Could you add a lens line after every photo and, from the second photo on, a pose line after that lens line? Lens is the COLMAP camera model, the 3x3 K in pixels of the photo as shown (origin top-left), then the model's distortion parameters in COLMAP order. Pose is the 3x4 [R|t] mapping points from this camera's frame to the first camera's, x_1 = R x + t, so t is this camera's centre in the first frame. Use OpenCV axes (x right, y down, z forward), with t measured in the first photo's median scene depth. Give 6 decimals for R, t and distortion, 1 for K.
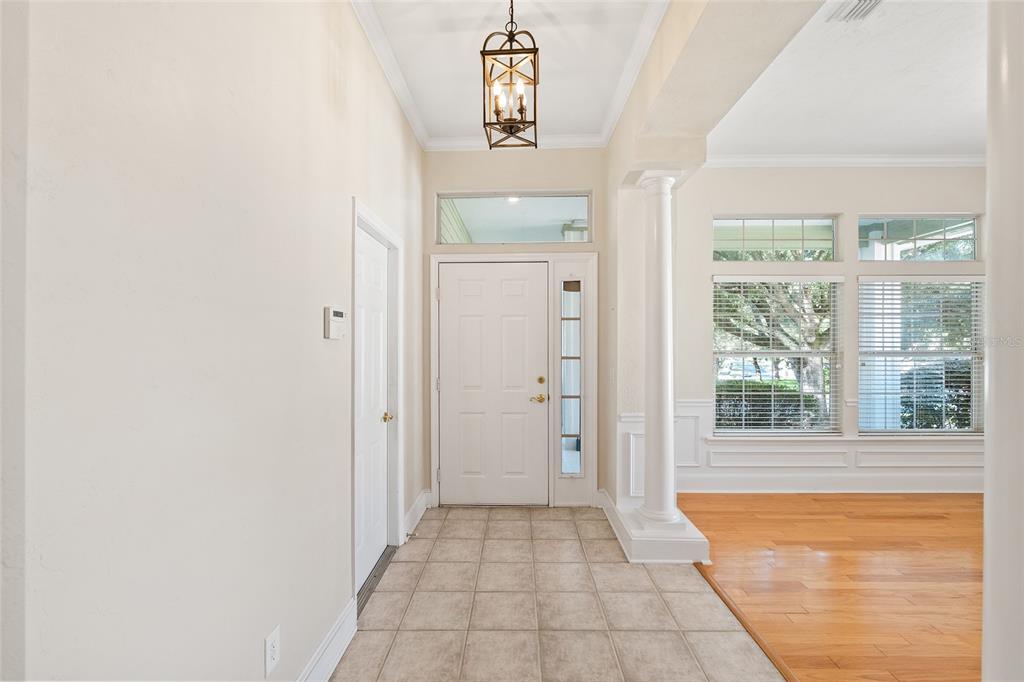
lens RADIAL K [[431.8, 0, 507.2], [0, 431.8, 344.4], [0, 0, 1]] dist [-0.016023, 0.000162]
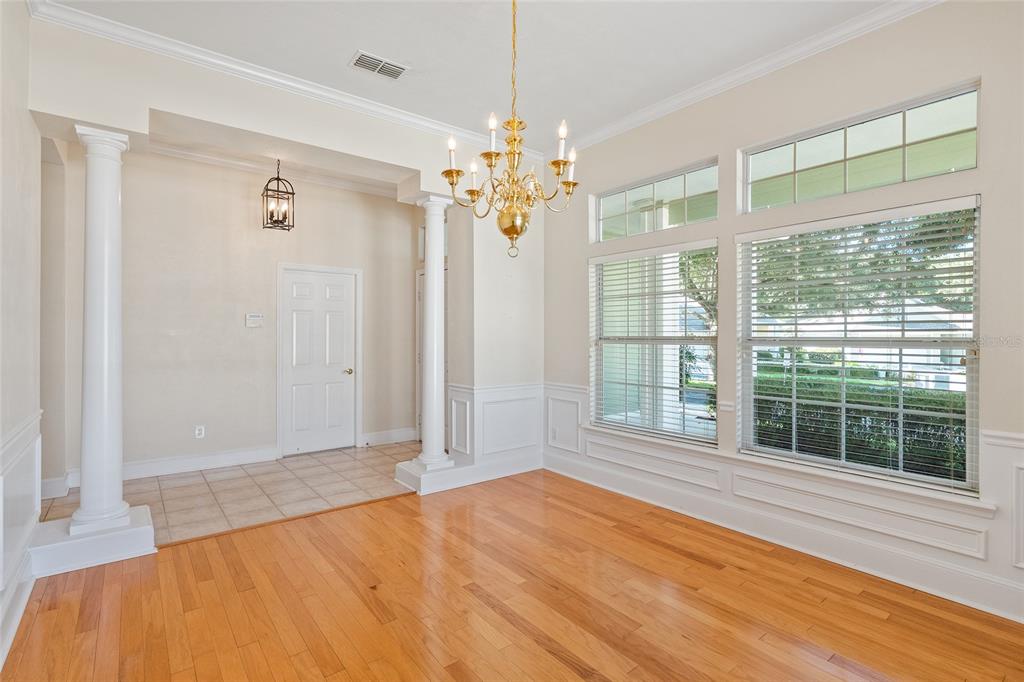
lens RADIAL K [[505.8, 0, 521.6], [0, 505.8, 333.8], [0, 0, 1]] dist [0.000724, 0.000444]
pose [[0.649860, 0.008810, -0.760003, 1.409304], [-0.003509, 0.999957, 0.008591, 0.006826], [0.760046, -0.002916, 0.649863, 0.181134]]
